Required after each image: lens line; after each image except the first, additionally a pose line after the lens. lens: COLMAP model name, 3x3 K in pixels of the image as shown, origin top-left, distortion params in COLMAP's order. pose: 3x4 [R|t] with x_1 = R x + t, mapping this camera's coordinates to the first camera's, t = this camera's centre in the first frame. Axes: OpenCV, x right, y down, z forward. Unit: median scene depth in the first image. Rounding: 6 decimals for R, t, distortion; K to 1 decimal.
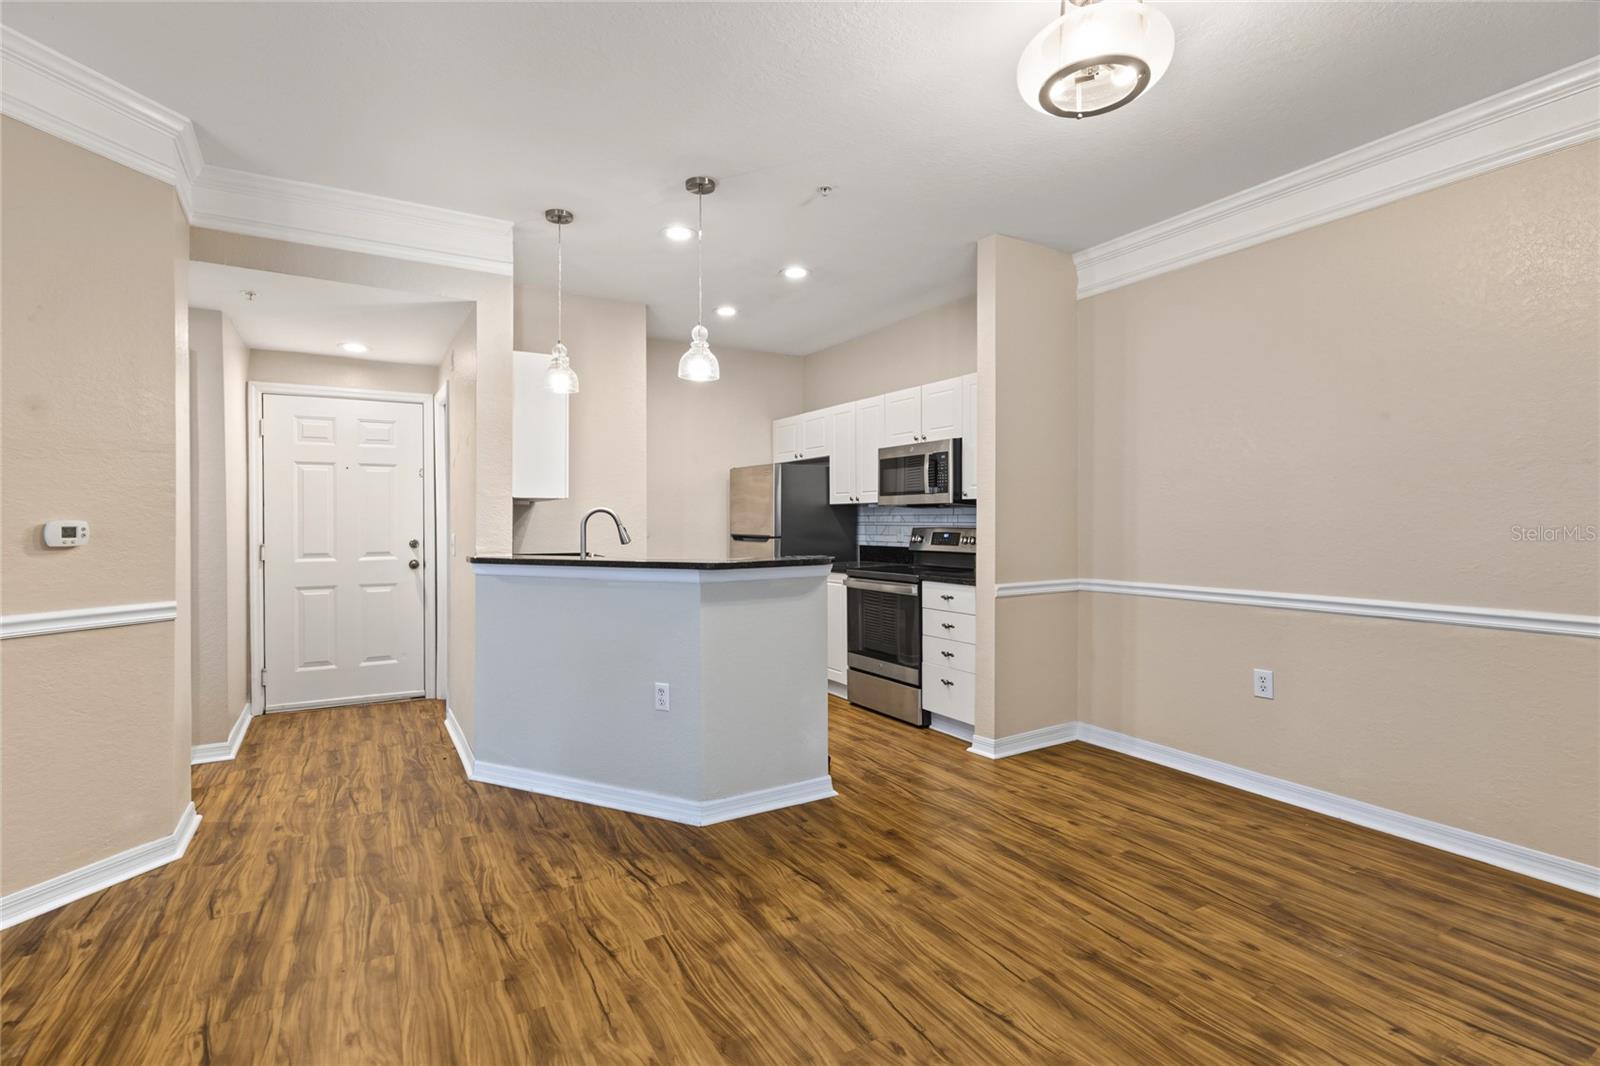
lens RADIAL K [[757.0, 0, 803.5], [0, 757.0, 523.3], [0, 0, 1]] dist [-0.004253, 0.001906]
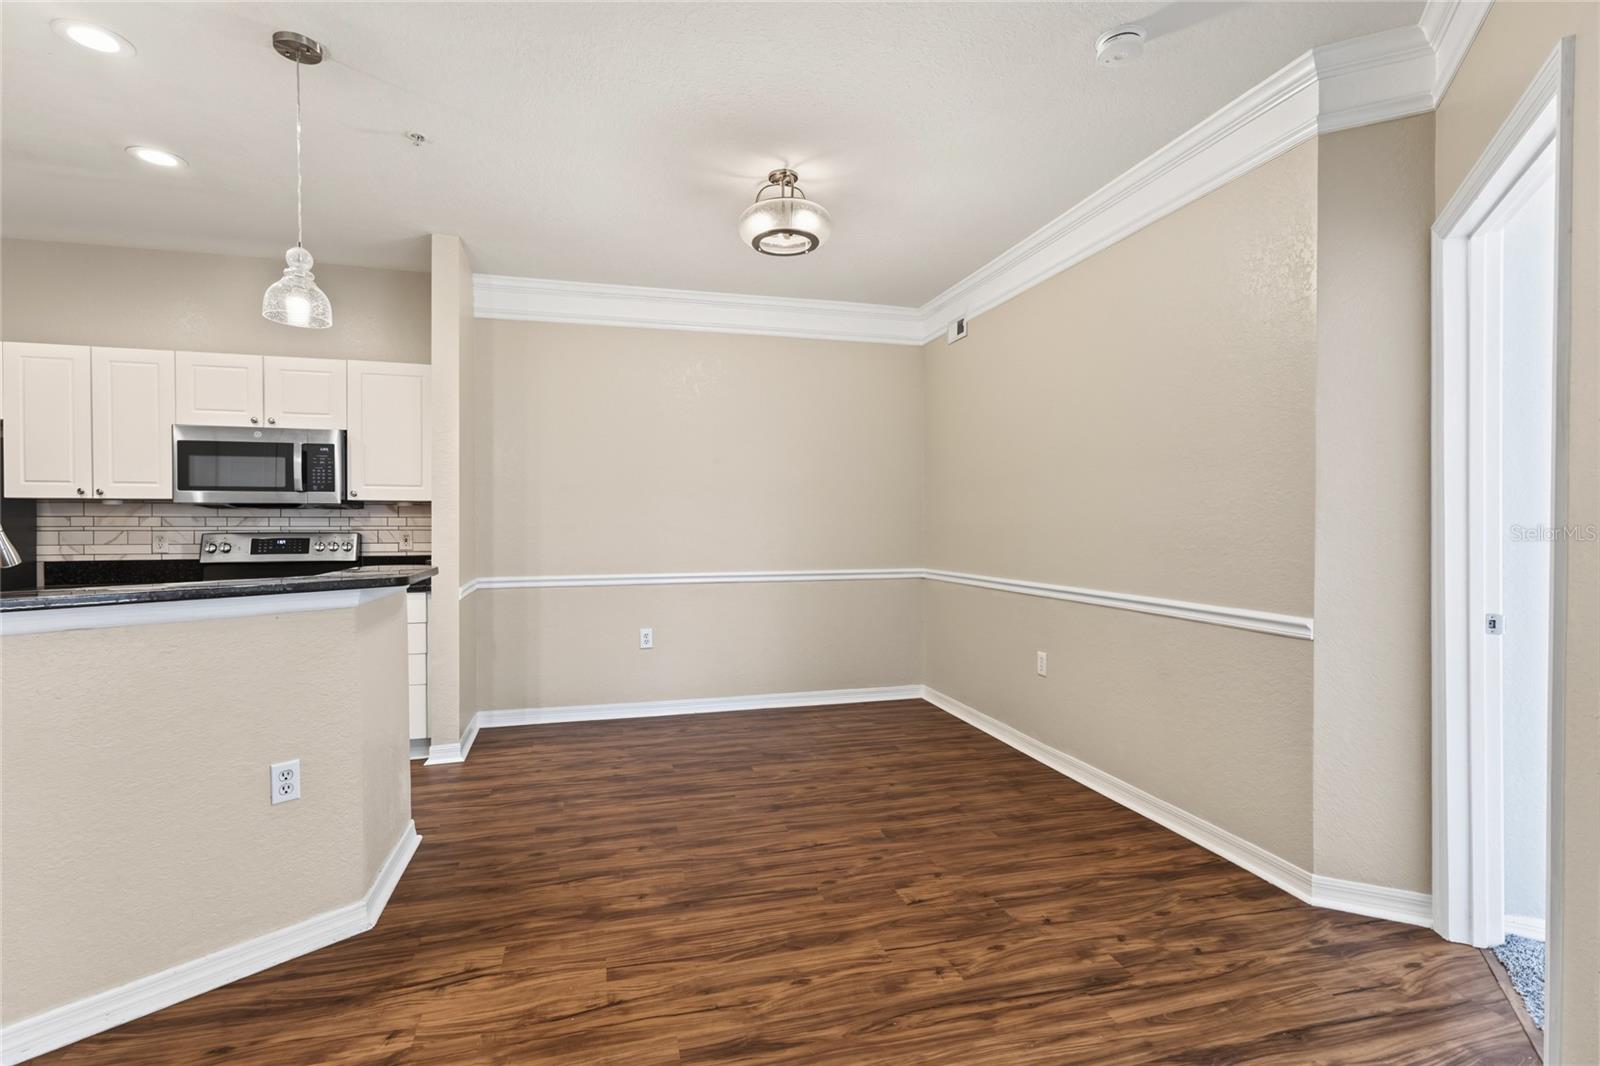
lens RADIAL K [[757.0, 0, 795.9], [0, 757.0, 528.2], [0, 0, 1]] dist [-0.004253, 0.001906]
pose [[0.246660, -0.004126, 0.969093, -0.761286], [0.003001, 0.999989, 0.003494, -0.000179], [-0.969097, 0.002046, 0.246670, 0.402512]]
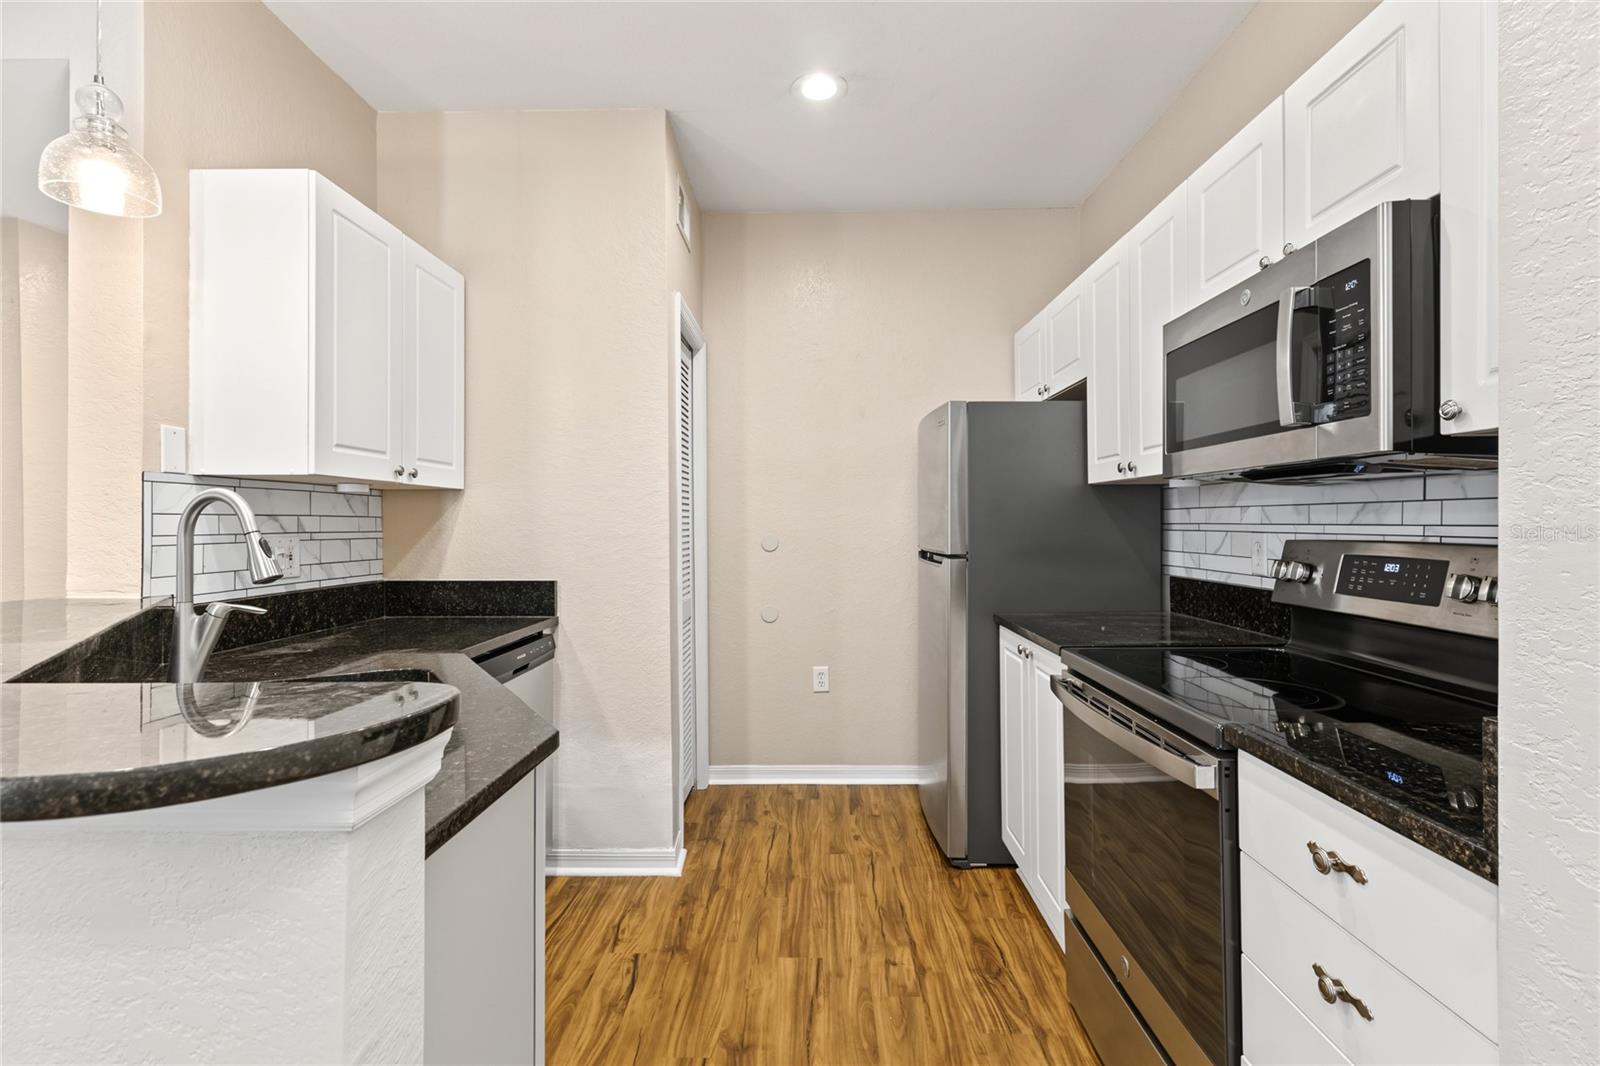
lens RADIAL K [[757.0, 0, 783.8], [0, 757.0, 525.6], [0, 0, 1]] dist [-0.004253, 0.001906]
pose [[0.839771, -0.003339, -0.542930, 0.237964], [0.005569, 0.999981, 0.002463, -0.004718], [0.542912, -0.005092, 0.839774, 0.978622]]
